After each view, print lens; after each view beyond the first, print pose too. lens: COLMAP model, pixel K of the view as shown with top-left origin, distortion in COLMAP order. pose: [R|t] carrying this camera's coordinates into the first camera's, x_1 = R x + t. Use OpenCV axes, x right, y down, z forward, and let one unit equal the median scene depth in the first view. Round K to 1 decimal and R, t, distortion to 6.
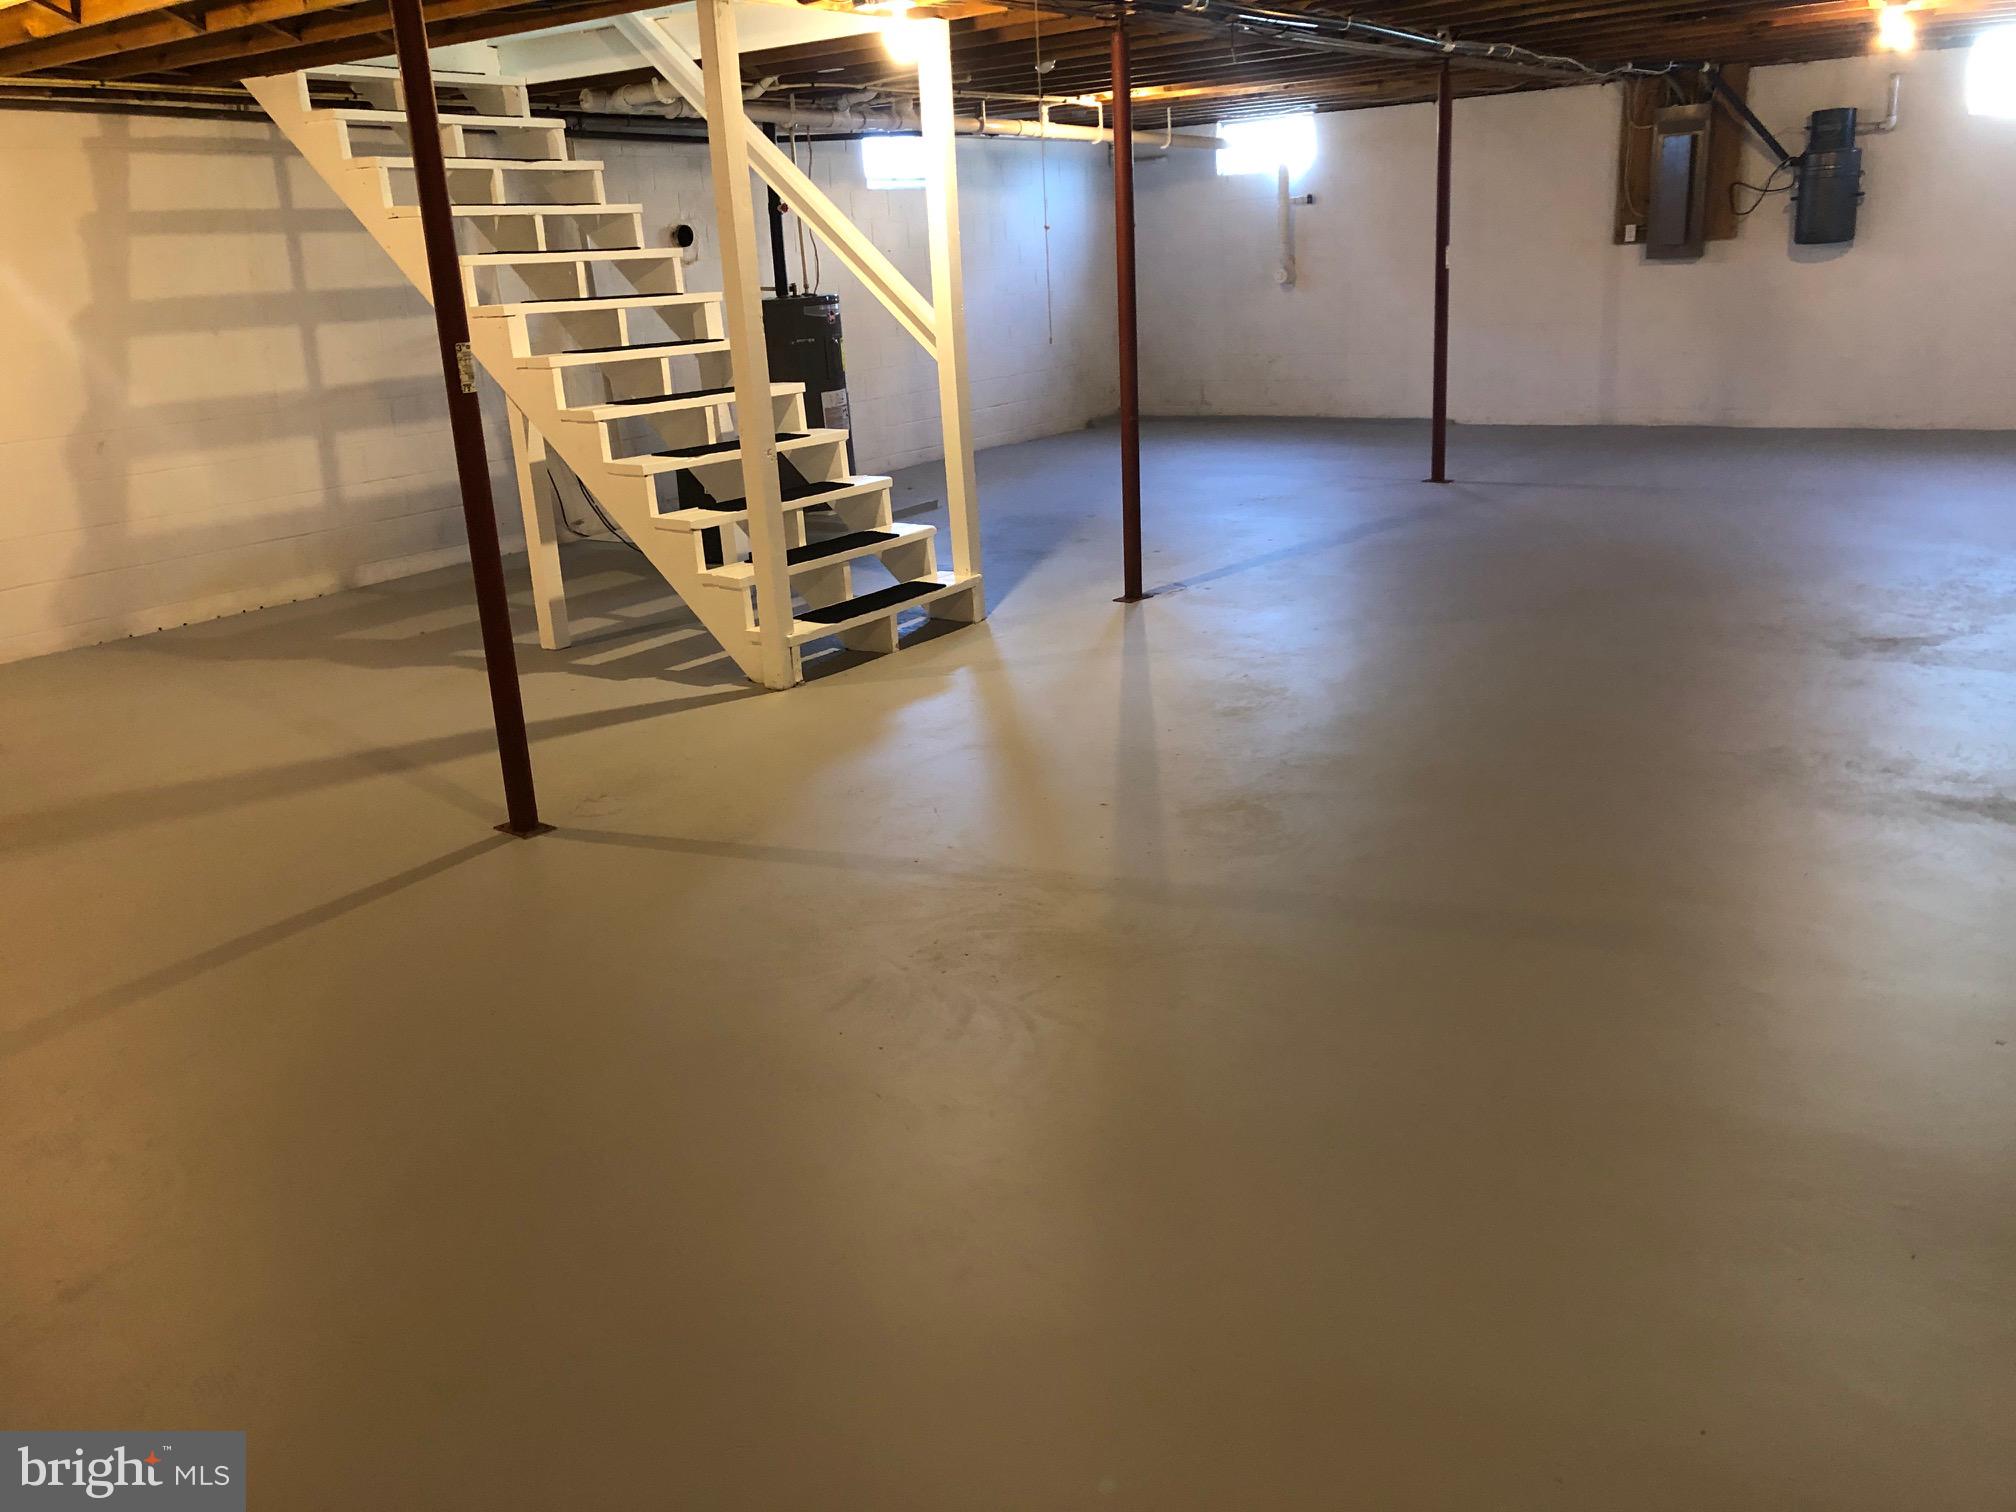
lens RADIAL K [[1622.1, 0, 1008.0], [0, 1622.1, 756.0], [0, 0, 1]] dist [0.007070, -0.000563]
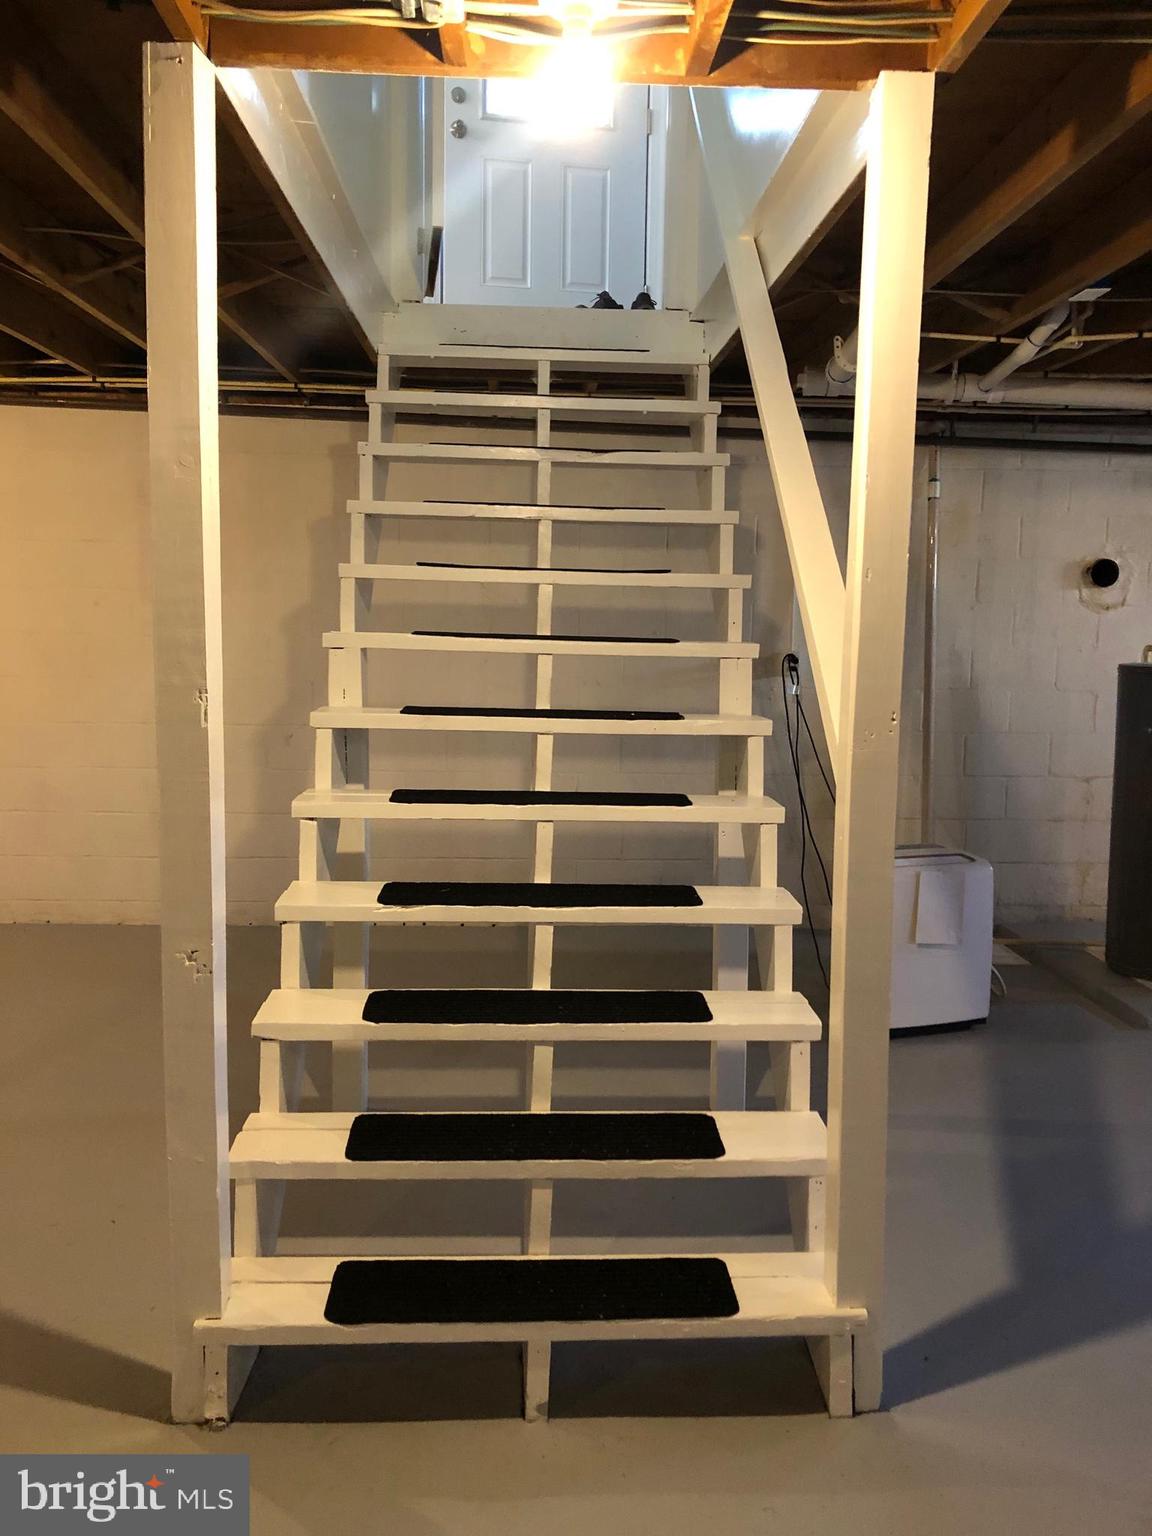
lens RADIAL K [[1259.2, 0, 576.6], [0, 1259.2, 760.3], [0, 0, 1]] dist [0.007025, -0.009478]
pose [[0.607069, 0.156094, -0.779168, 0.152443], [-0.283769, 0.958452, -0.029080, -0.193516], [0.742255, 0.238757, 0.626141, 0.608356]]
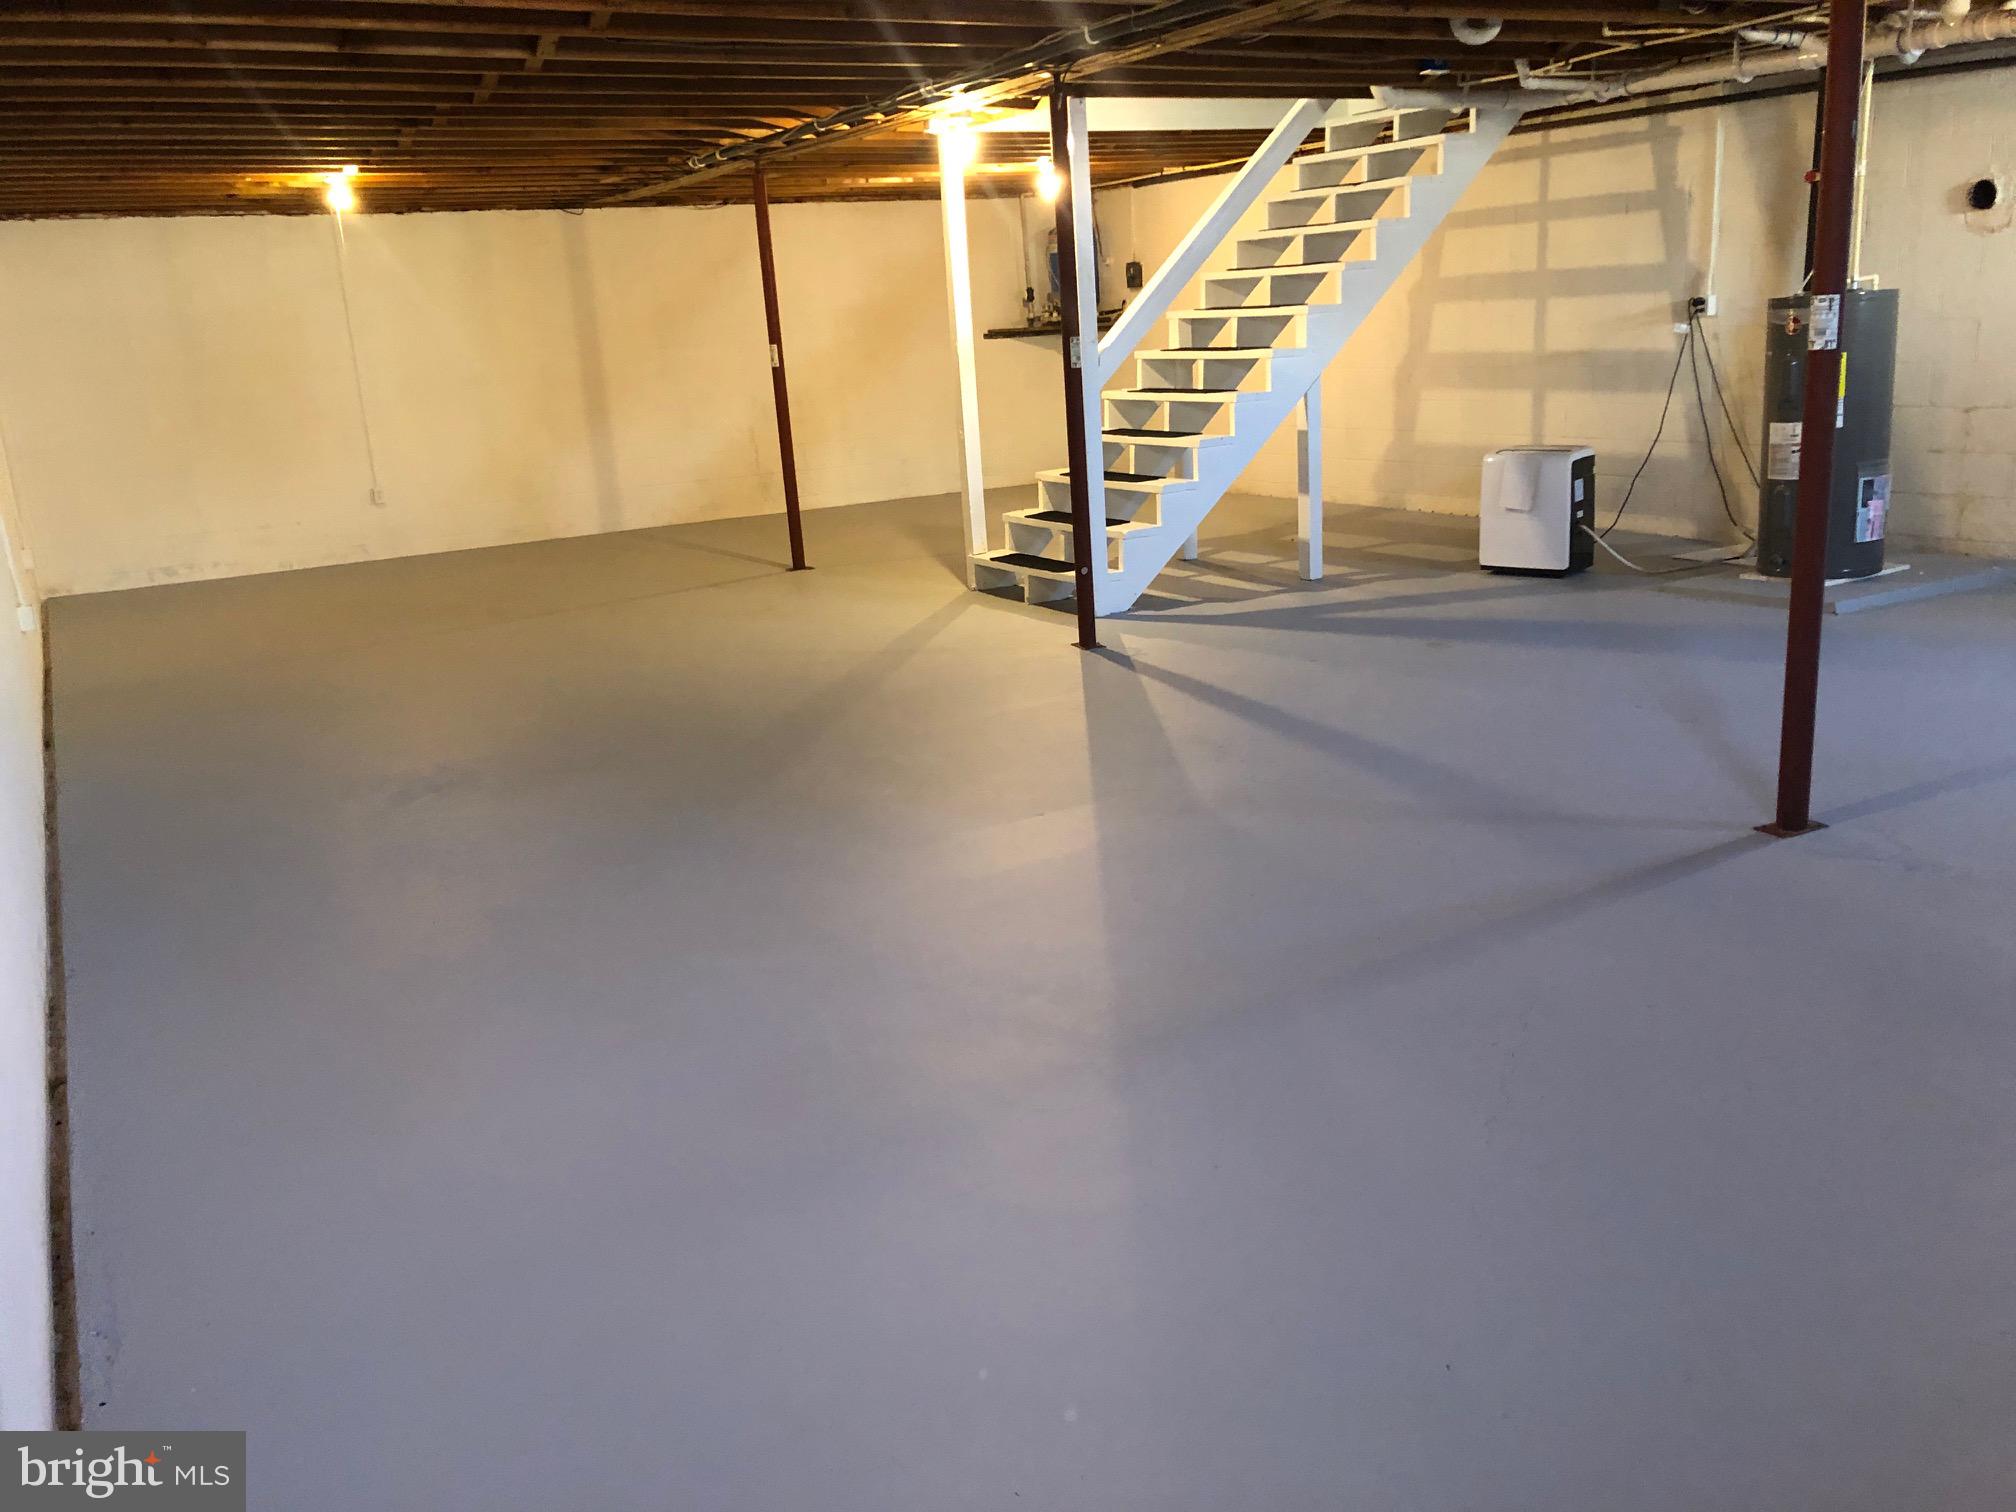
lens RADIAL K [[1622.1, 0, 1008.0], [0, 1622.1, 756.0], [0, 0, 1]] dist [0.007070, -0.000563]
pose [[-0.412665, 0.317967, -0.853583, 0.891739], [-0.189221, 0.886728, 0.421793, -0.411711], [0.891012, 0.335575, -0.305756, 1.171824]]
